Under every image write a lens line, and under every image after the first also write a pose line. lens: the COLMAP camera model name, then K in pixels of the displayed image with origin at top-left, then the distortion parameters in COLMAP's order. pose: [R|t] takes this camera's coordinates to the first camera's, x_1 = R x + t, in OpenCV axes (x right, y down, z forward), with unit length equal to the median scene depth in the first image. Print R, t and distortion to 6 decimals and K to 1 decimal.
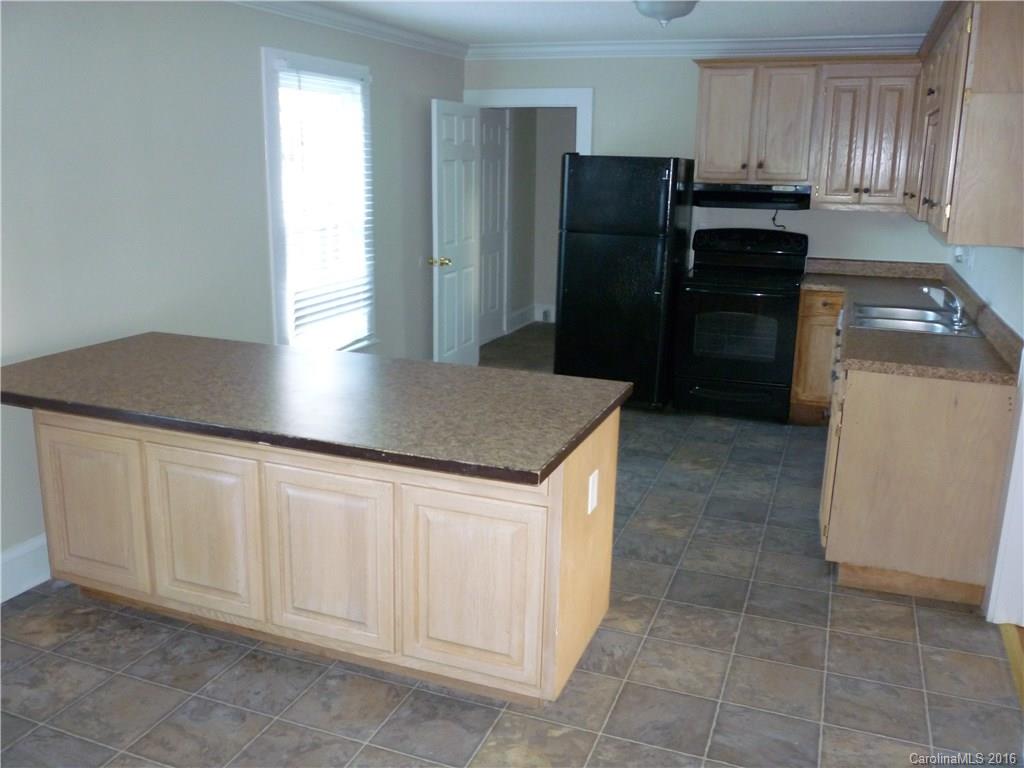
lens RADIAL K [[895.8, 0, 512.0], [0, 895.8, 384.0], [0, 0, 1]] dist [-0.006981, -0.013657]
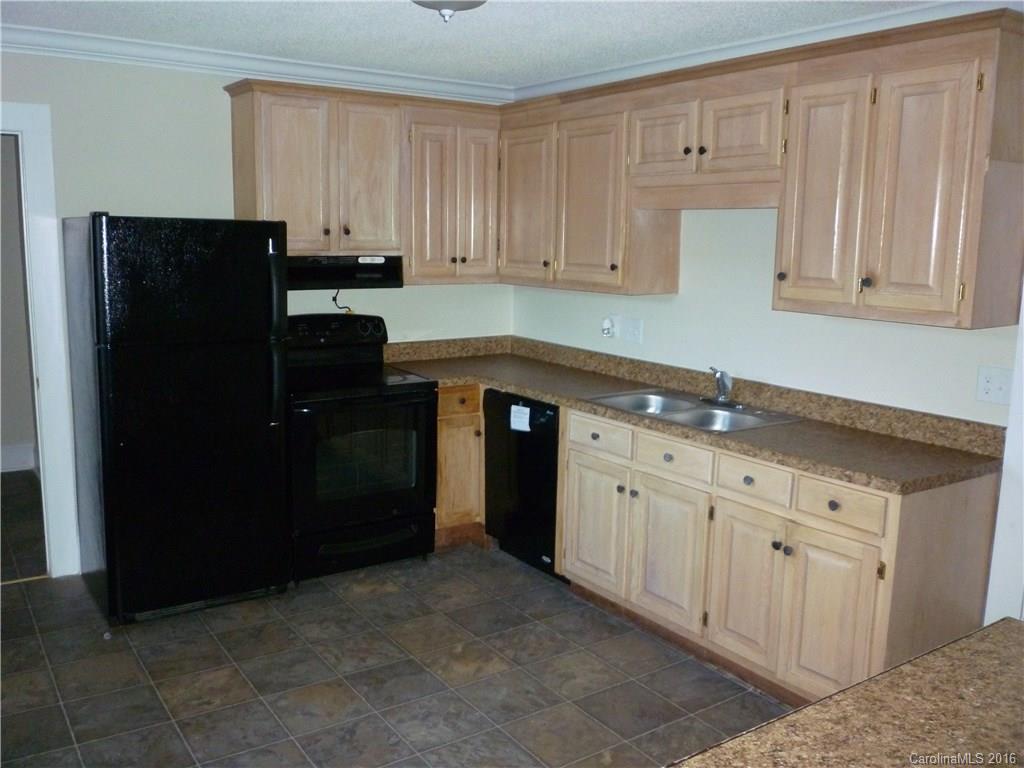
lens RADIAL K [[852.2, 0, 511.6], [0, 852.2, 439.2], [0, 0, 1]] dist [-0.219660, 0.229277]
pose [[0.566088, -0.195844, 0.800743, -0.228872], [0.189086, 0.976319, 0.105112, -0.122316], [-0.802366, 0.091907, 0.589714, 0.498015]]
